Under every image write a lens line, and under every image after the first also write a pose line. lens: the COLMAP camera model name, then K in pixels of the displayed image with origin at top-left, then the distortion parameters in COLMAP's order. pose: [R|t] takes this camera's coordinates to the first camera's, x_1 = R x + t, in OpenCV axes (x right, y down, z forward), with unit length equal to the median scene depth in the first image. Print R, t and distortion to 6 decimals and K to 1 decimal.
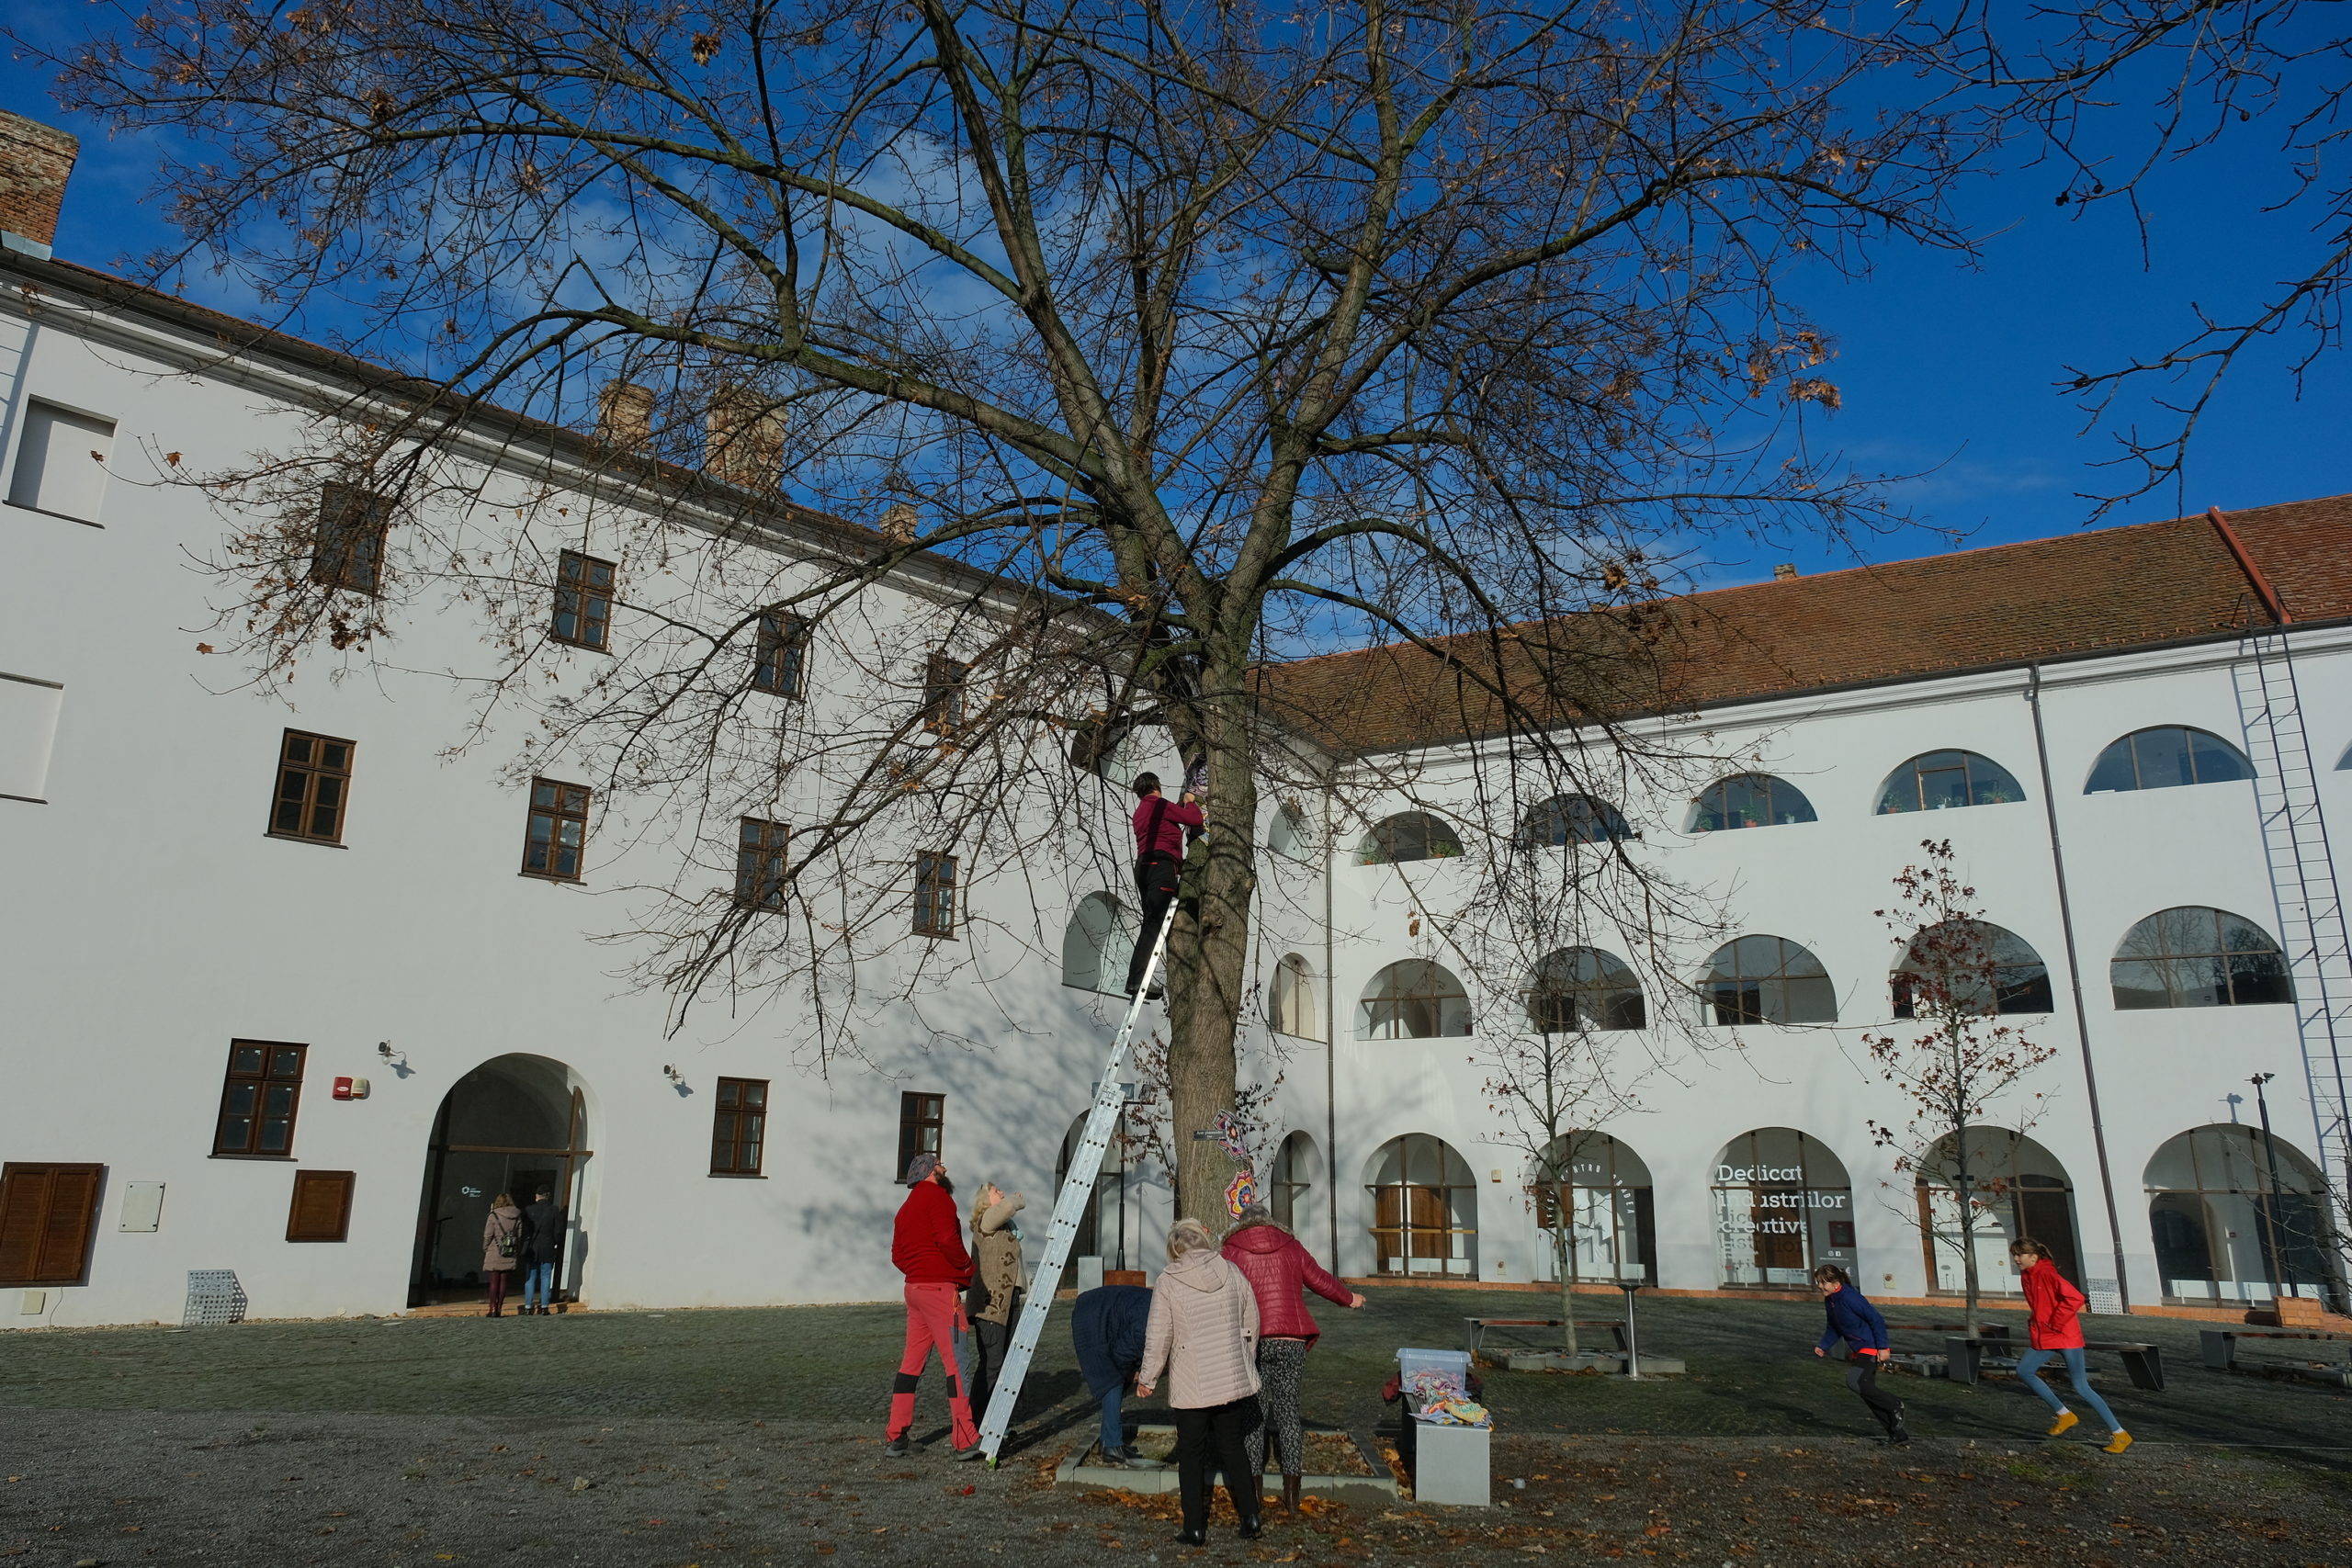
lens RADIAL K [[1612.3, 0, 1154.1], [0, 1612.3, 768.1], [0, 0, 1]] dist [-0.007957, 0.023472]
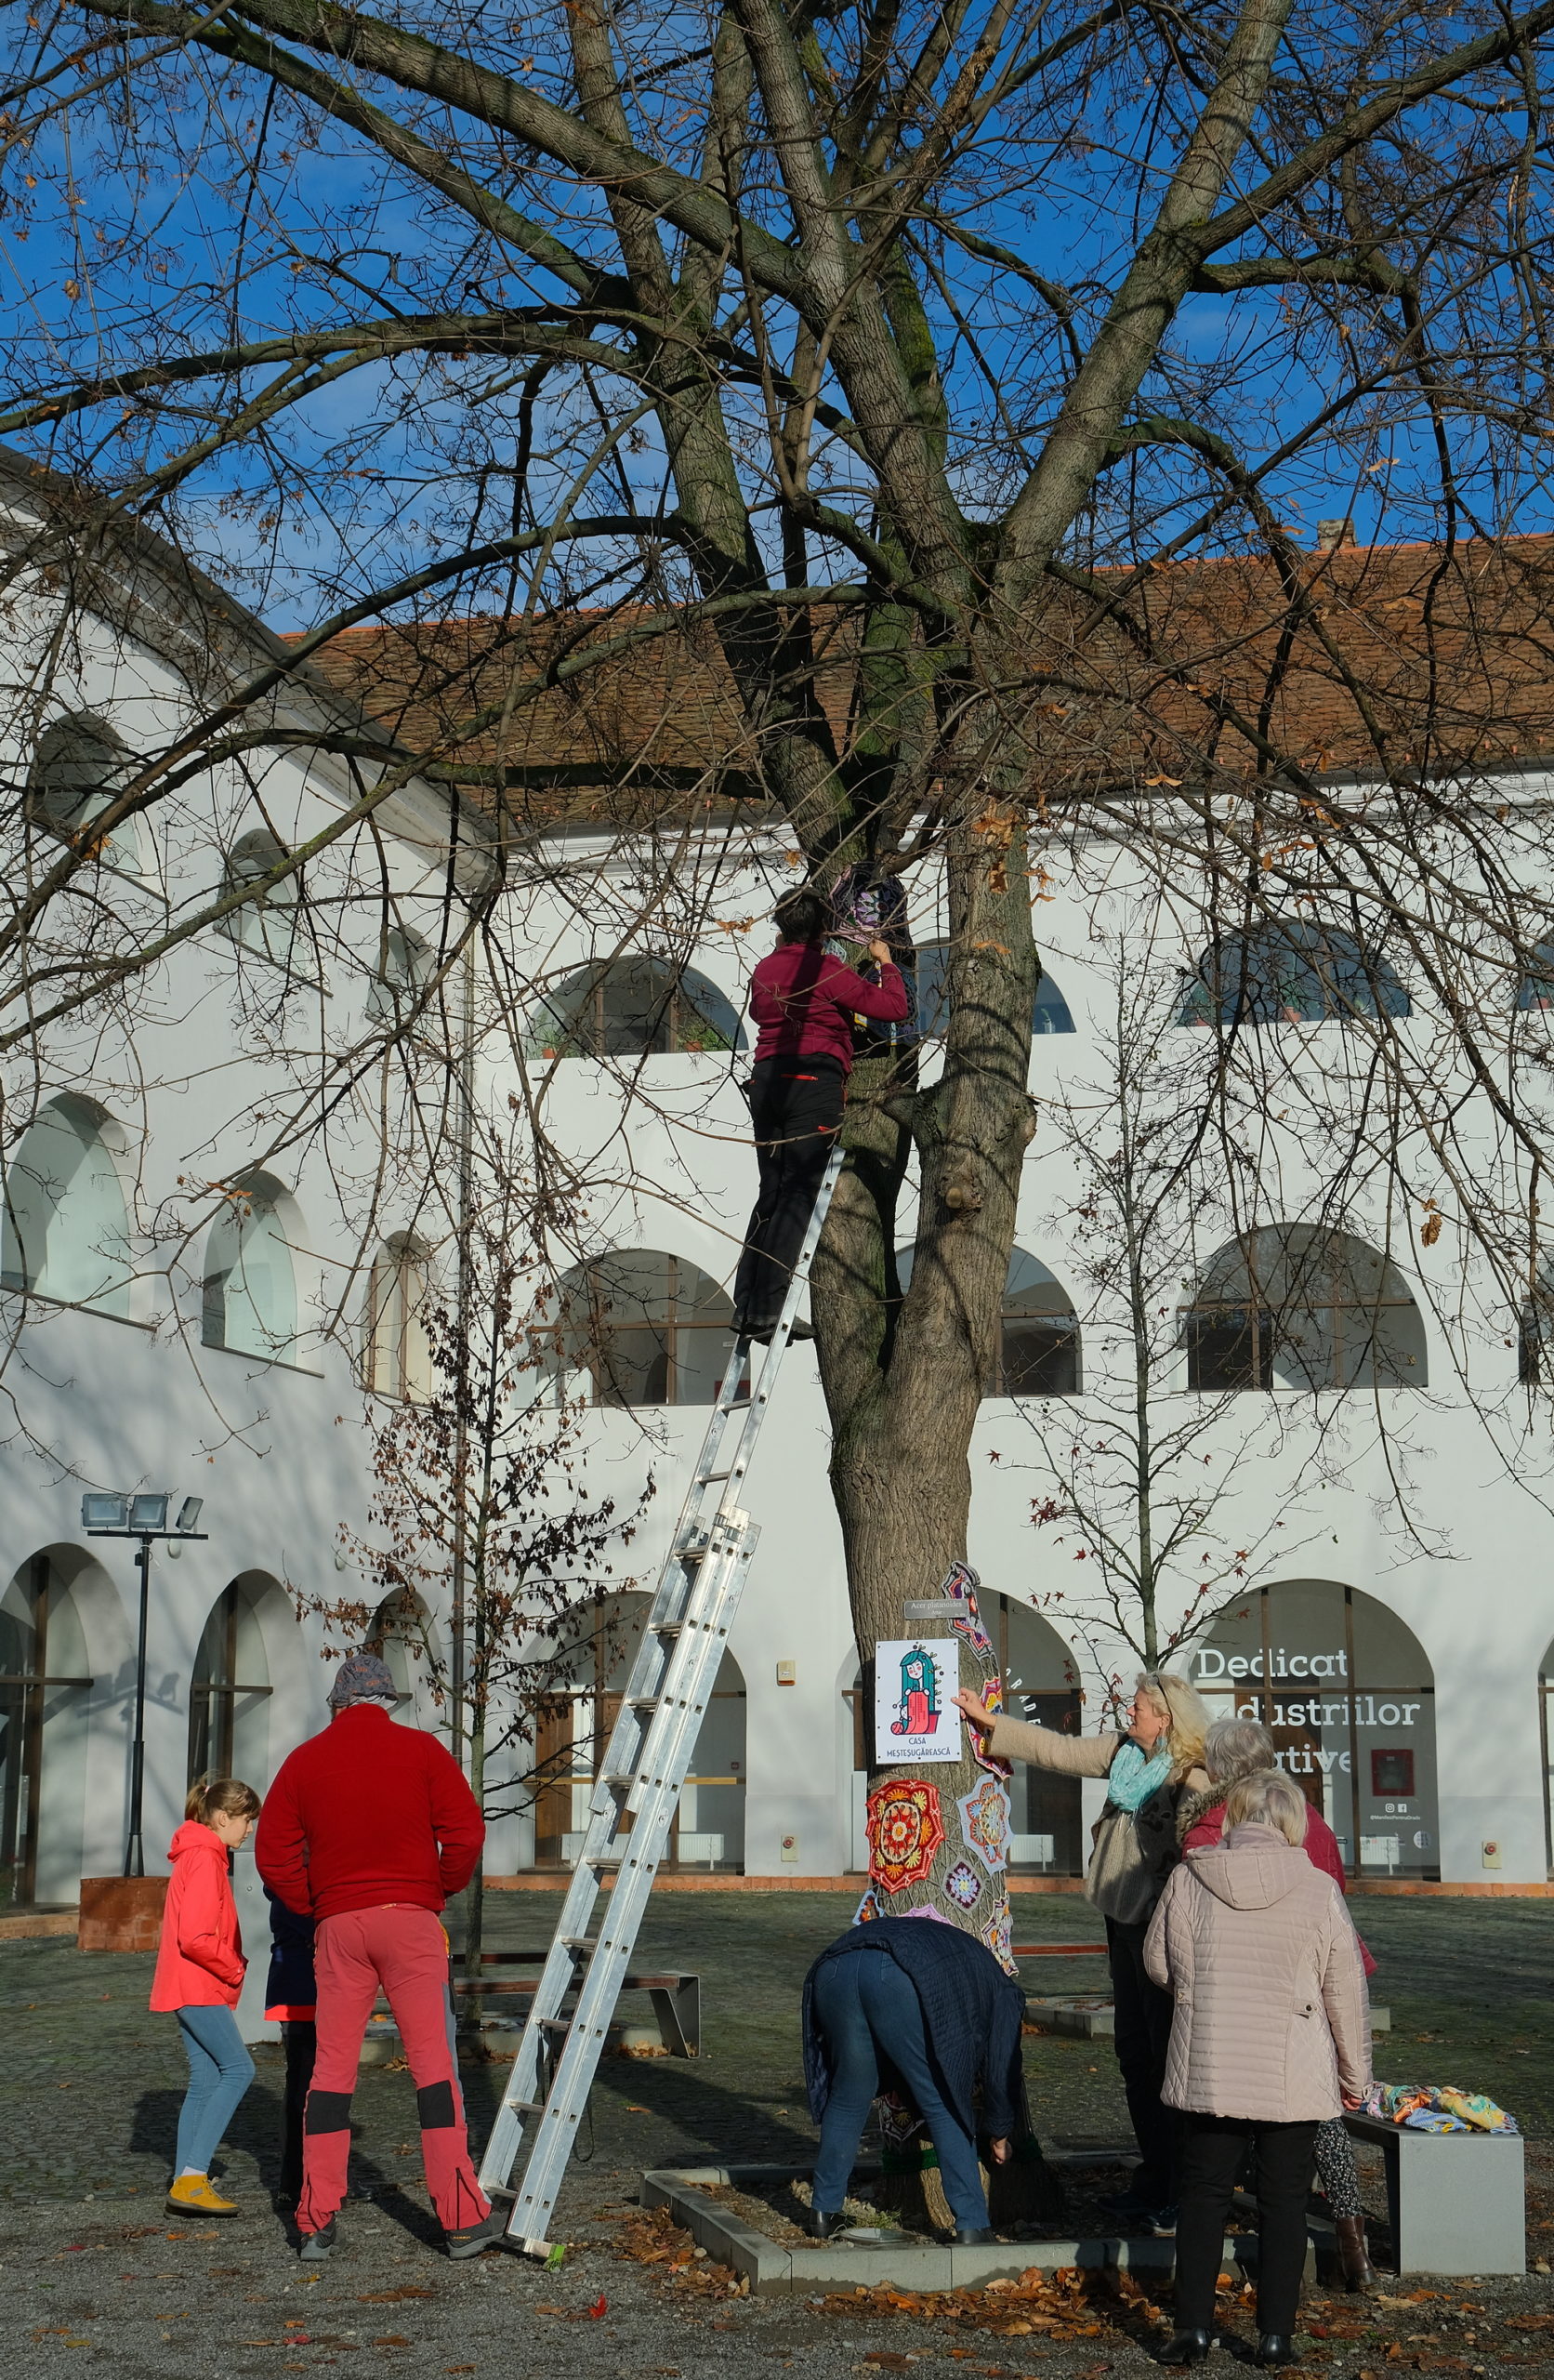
lens RADIAL K [[3328.9, 0, 833.3], [0, 3328.9, 1147.3], [0, 0, 1]] dist [0.078846, 0.000000]
pose [[0.951881, 0.036735, 0.304259, -0.164667], [-0.064584, 0.994539, 0.081976, -0.002801], [-0.299586, -0.097682, 0.949055, 0.003880]]
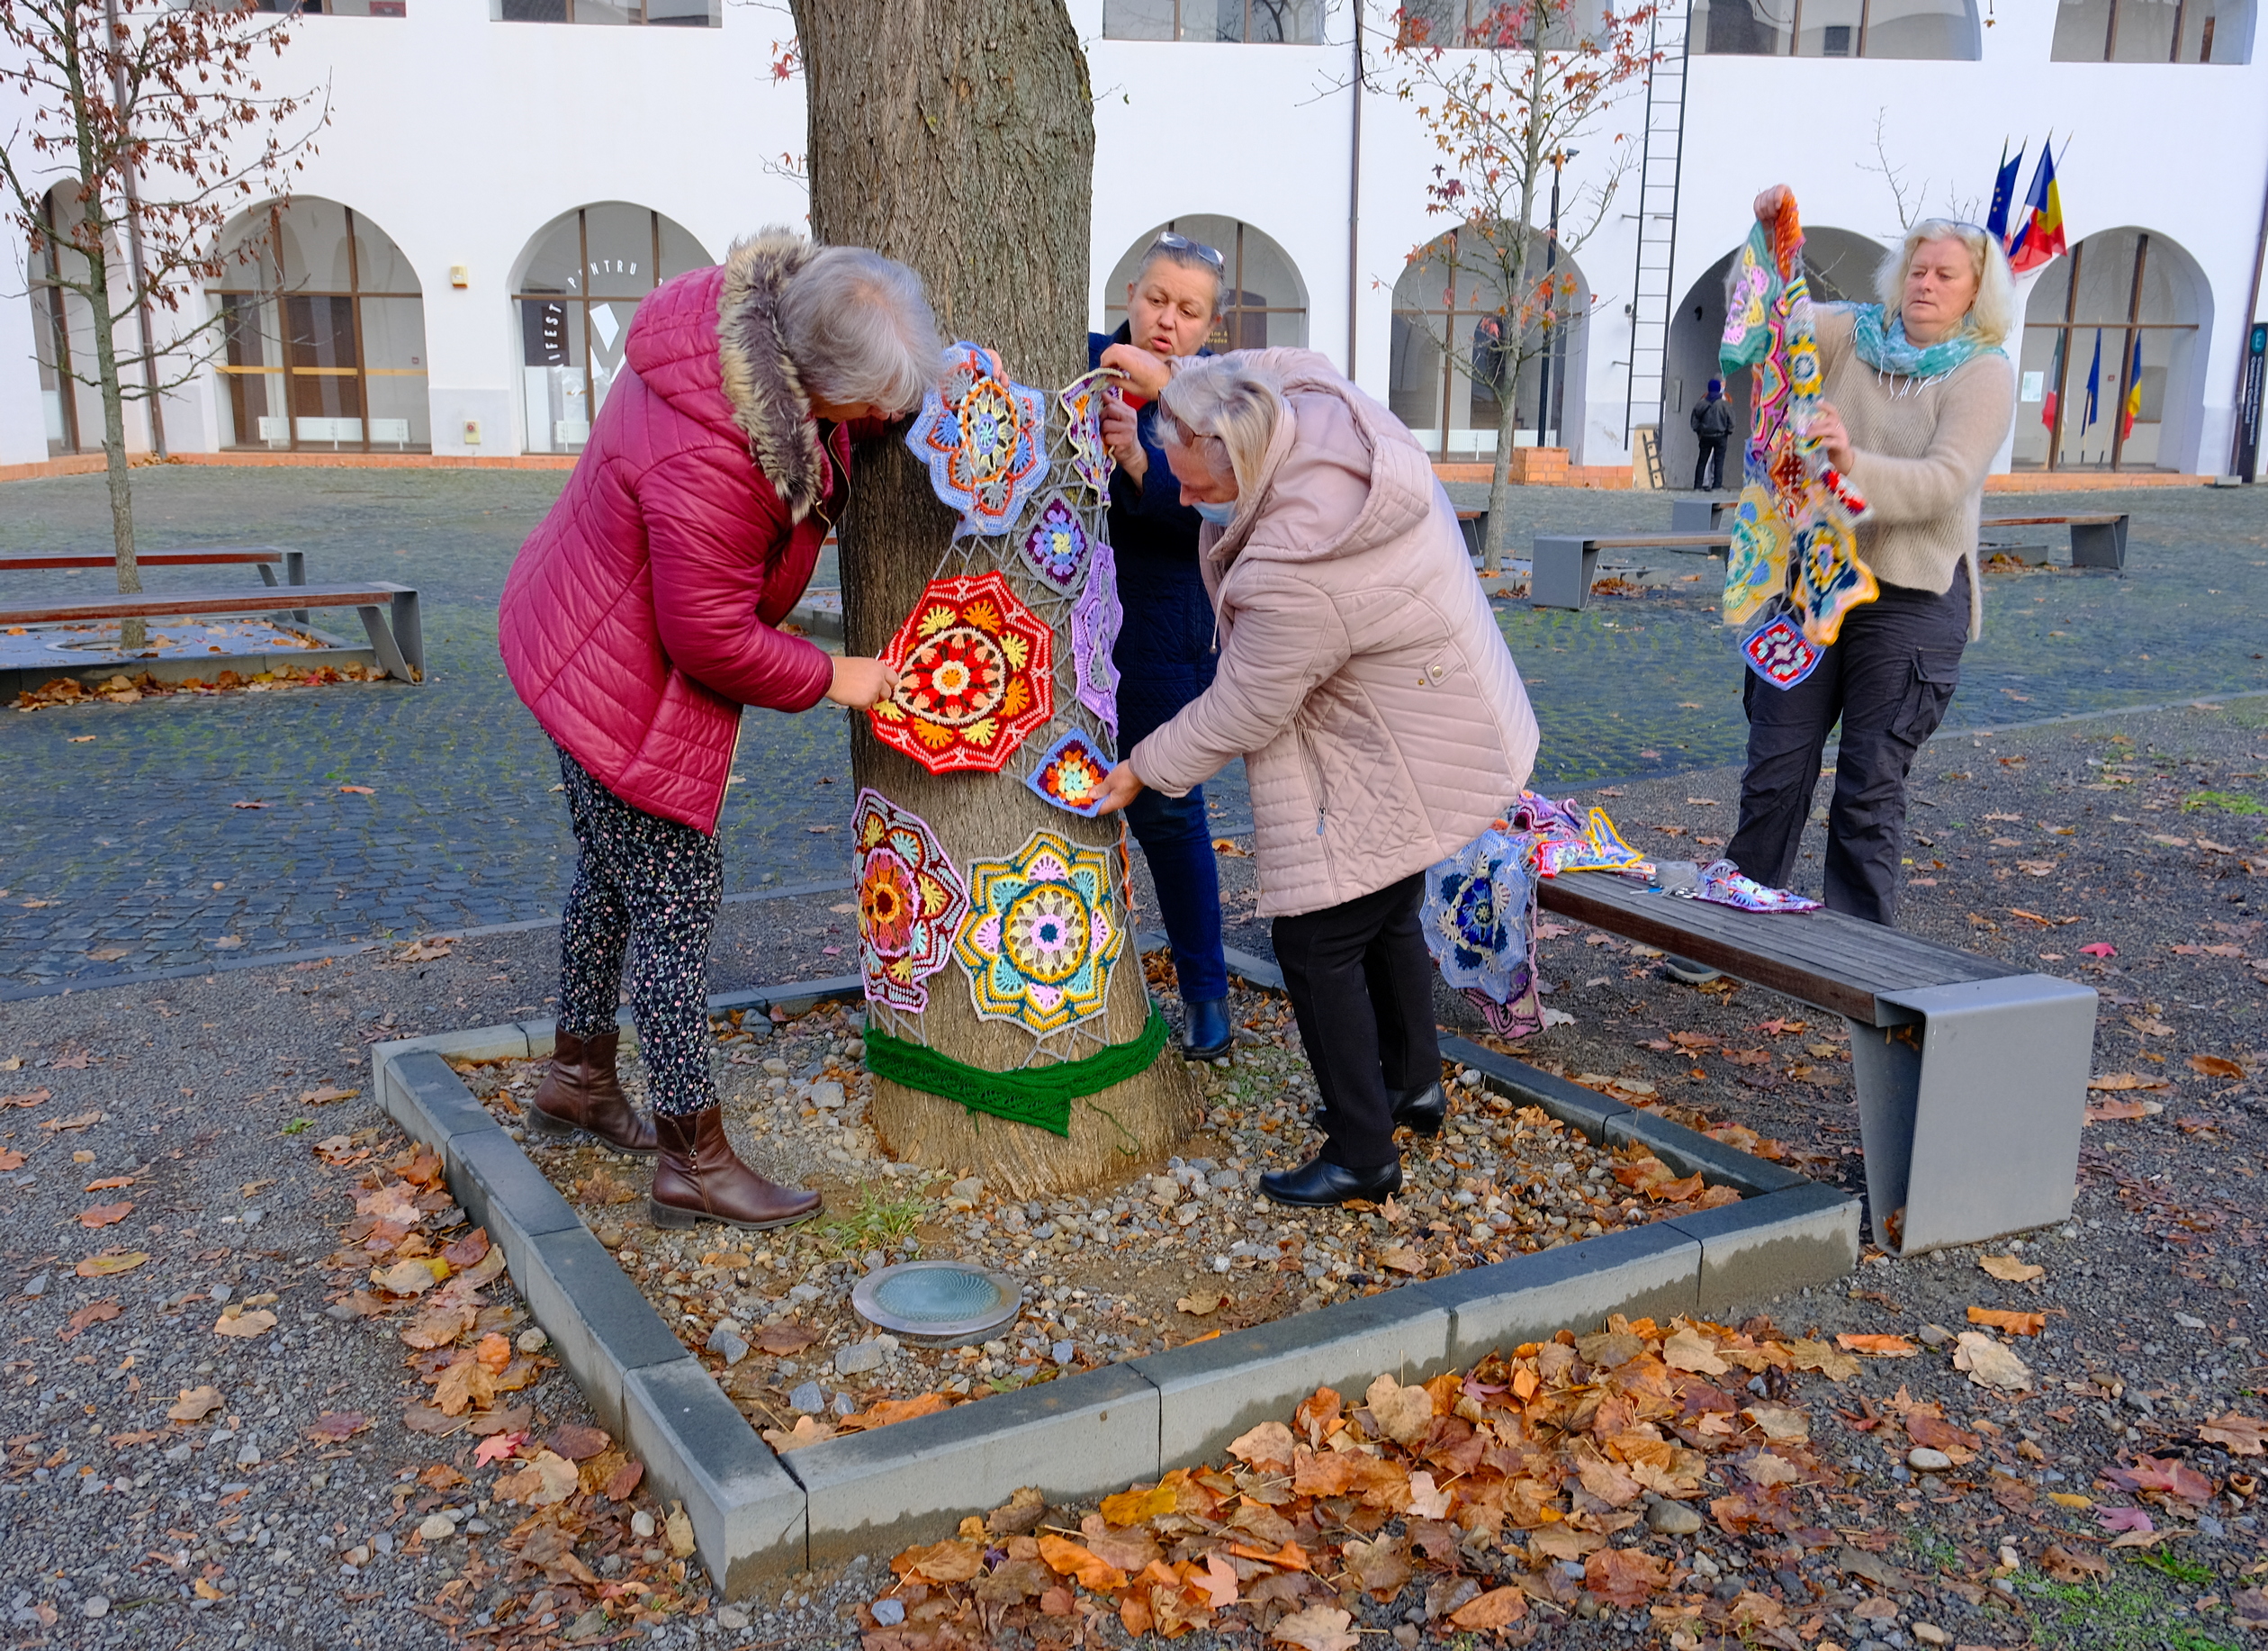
lens RADIAL K [[2143.8, 0, 1156.9], [0, 2143.8, 878.3], [0, 0, 1]] dist [0.015822, 0.000000]
pose [[0.818432, -0.136466, 0.558163, -0.067596], [-0.153210, 0.884395, 0.440878, 0.104832], [-0.553801, -0.446345, 0.702909, 0.356818]]
